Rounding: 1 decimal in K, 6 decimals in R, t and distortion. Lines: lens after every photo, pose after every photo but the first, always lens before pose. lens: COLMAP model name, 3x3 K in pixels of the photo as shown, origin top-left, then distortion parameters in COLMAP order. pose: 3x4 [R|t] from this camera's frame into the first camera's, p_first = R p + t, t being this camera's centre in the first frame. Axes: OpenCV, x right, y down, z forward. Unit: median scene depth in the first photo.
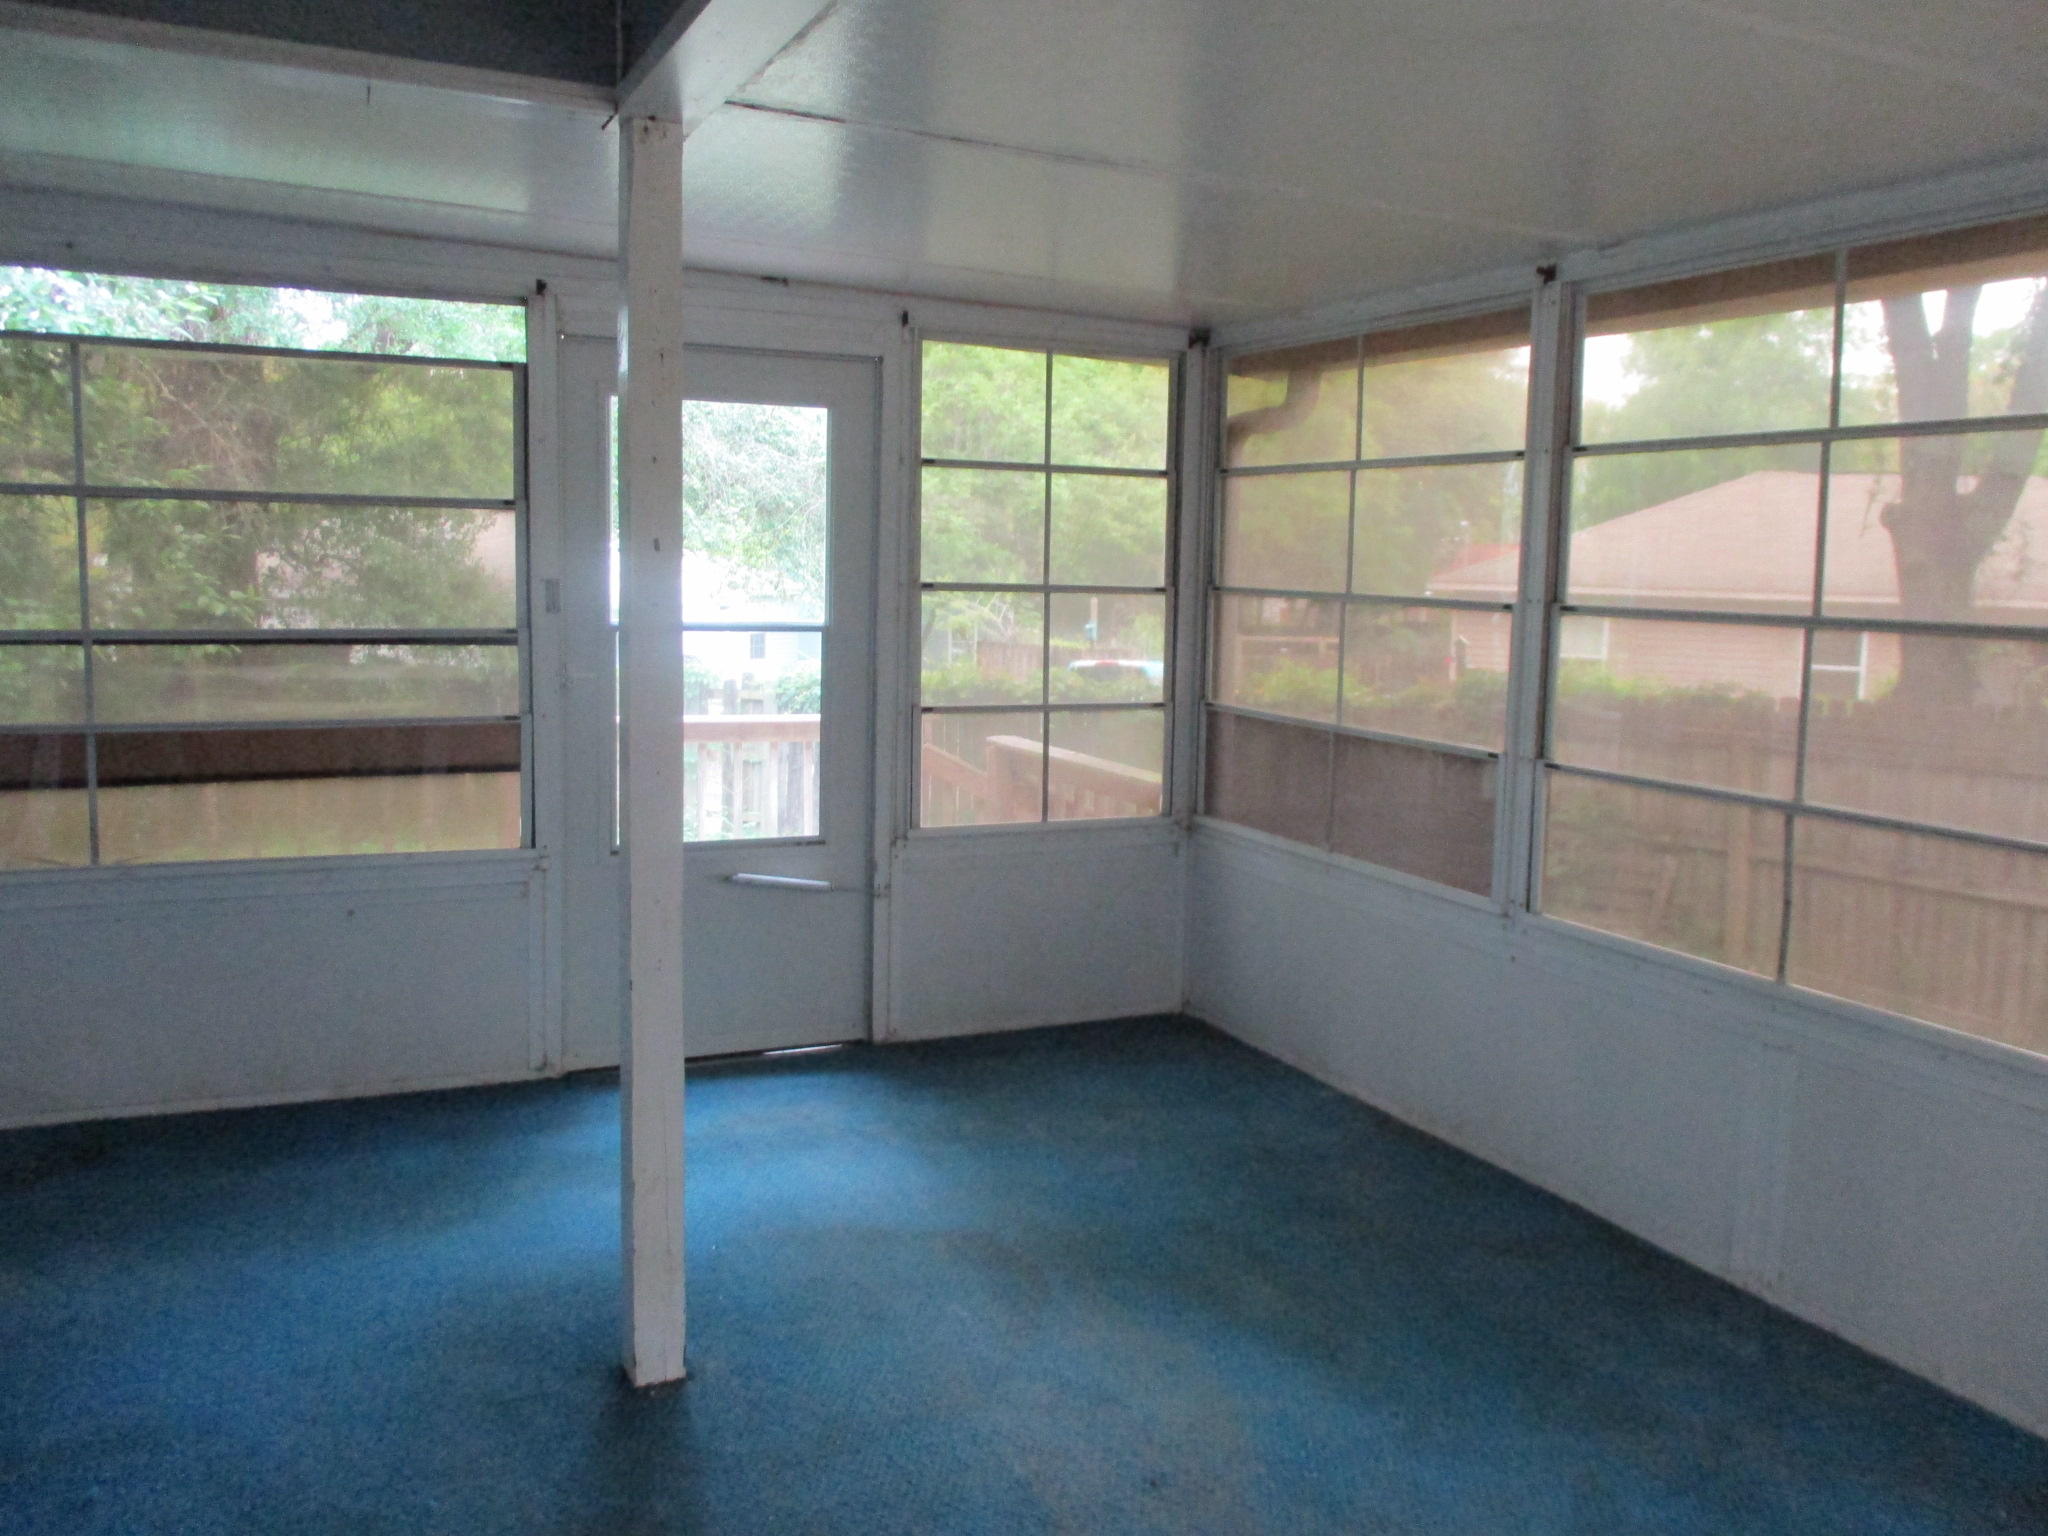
lens RADIAL K [[1706.9, 0, 1054.4], [0, 1706.9, 756.2], [0, 0, 1]] dist [-0.025547, 0.001670]
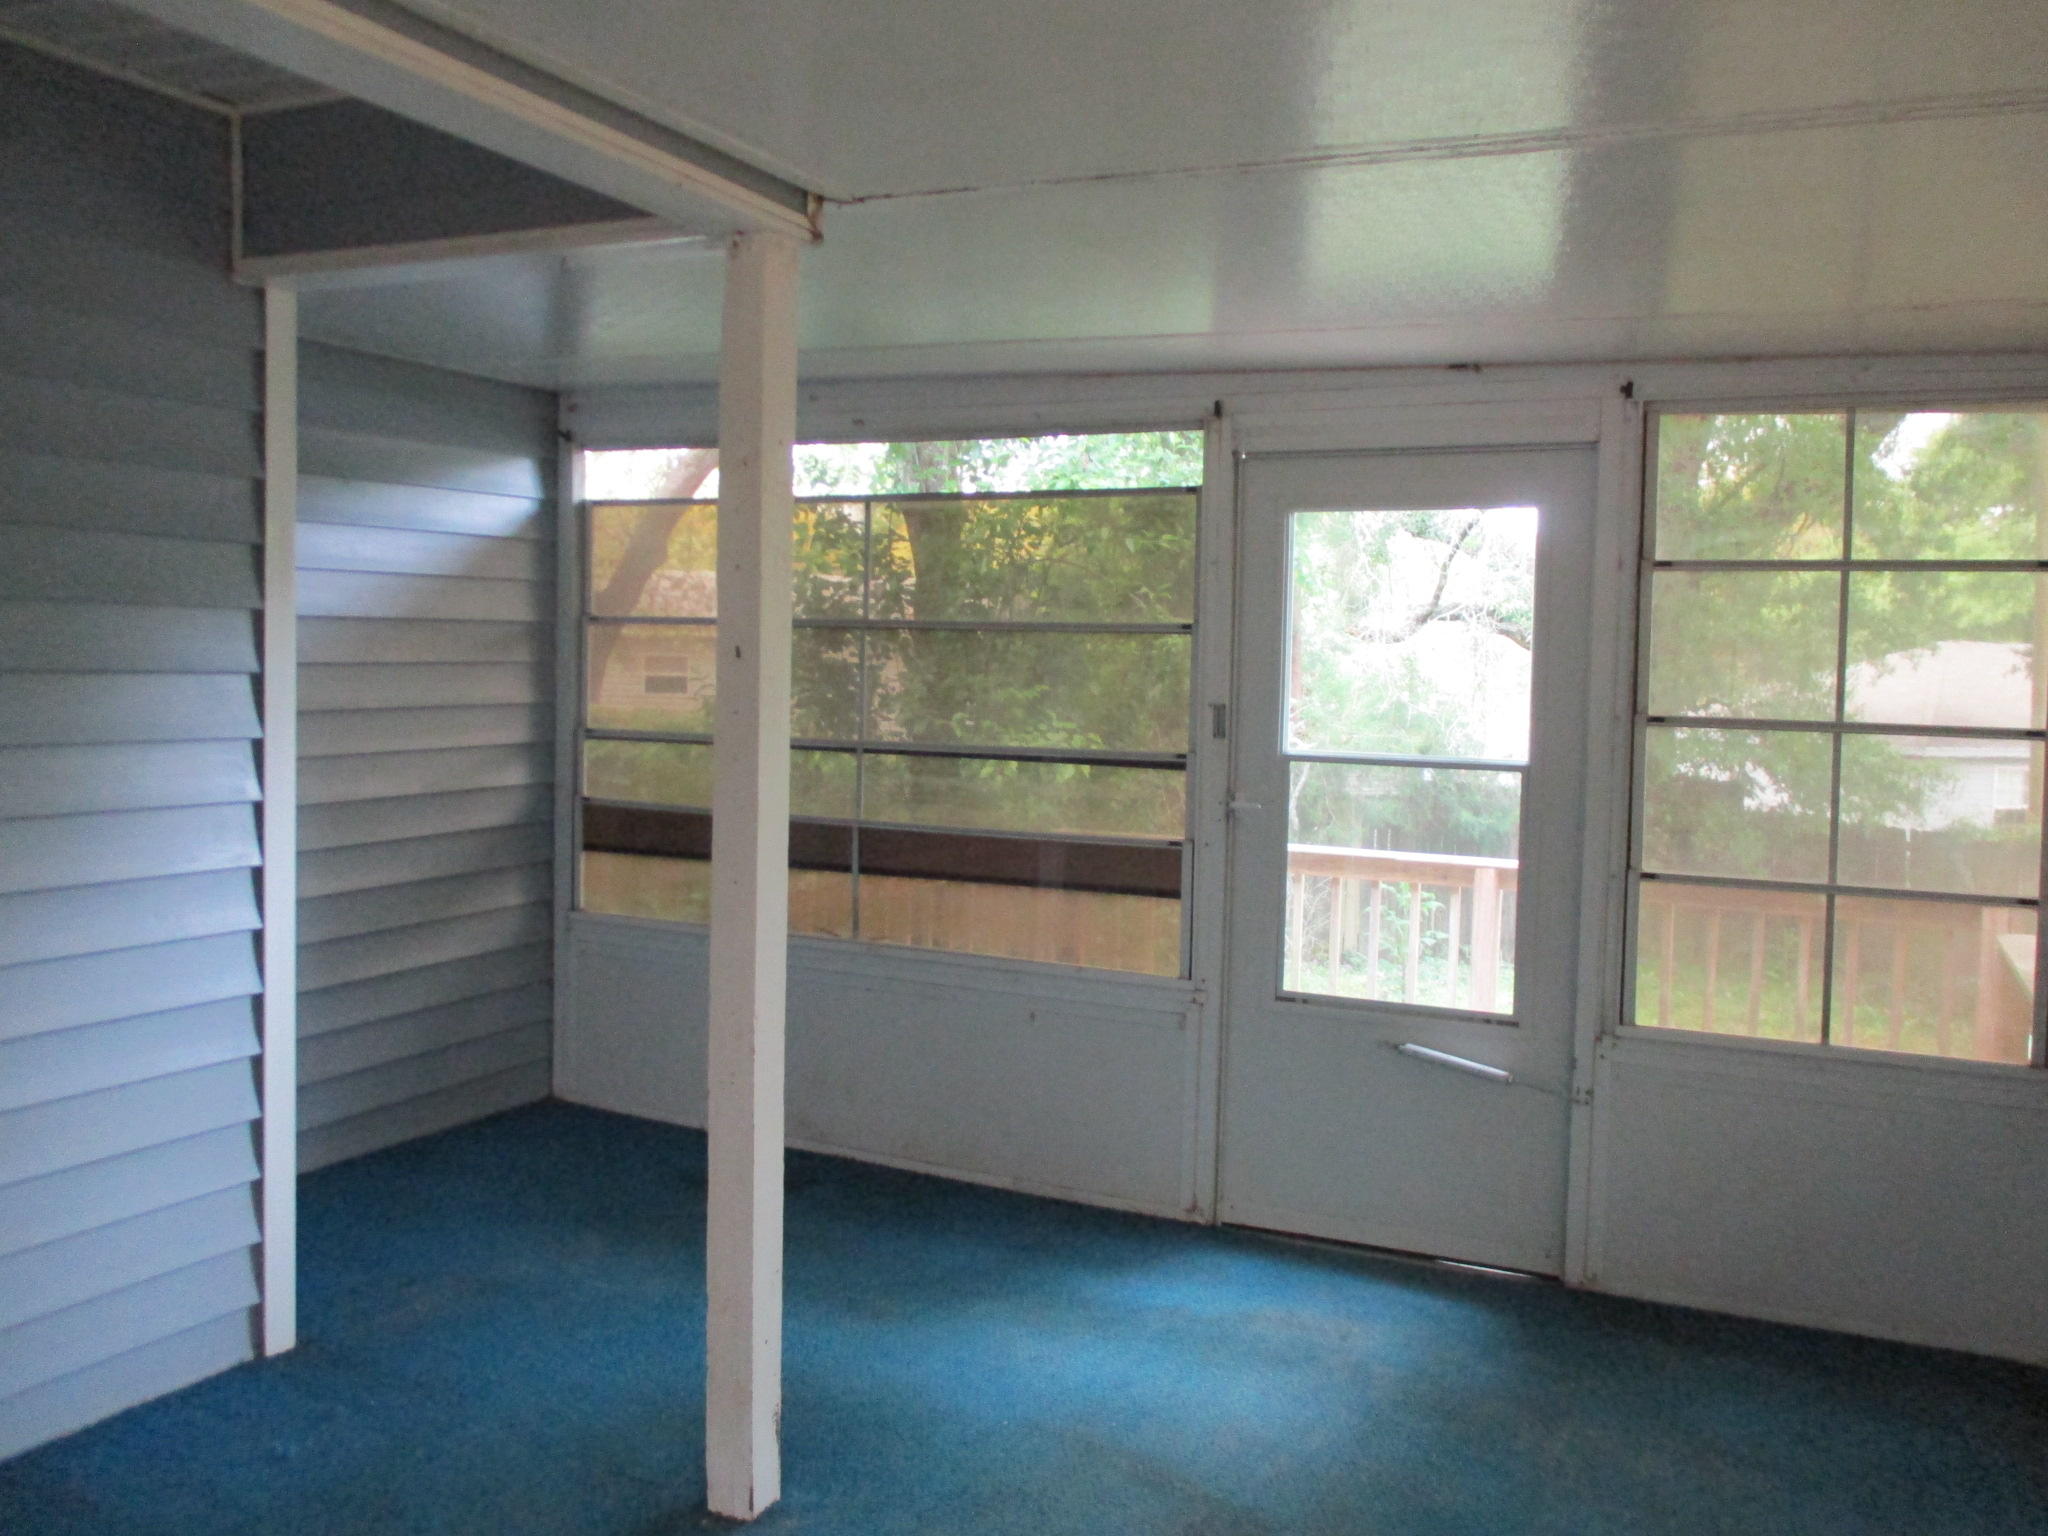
lens RADIAL K [[1706.9, 0, 1054.4], [0, 1706.9, 756.2], [0, 0, 1]] dist [-0.025547, 0.001670]
pose [[0.630914, 0.030727, -0.775244, 0.393301], [-0.098714, 0.994274, -0.040928, -0.025031], [0.769547, 0.102350, 0.630335, 0.313557]]
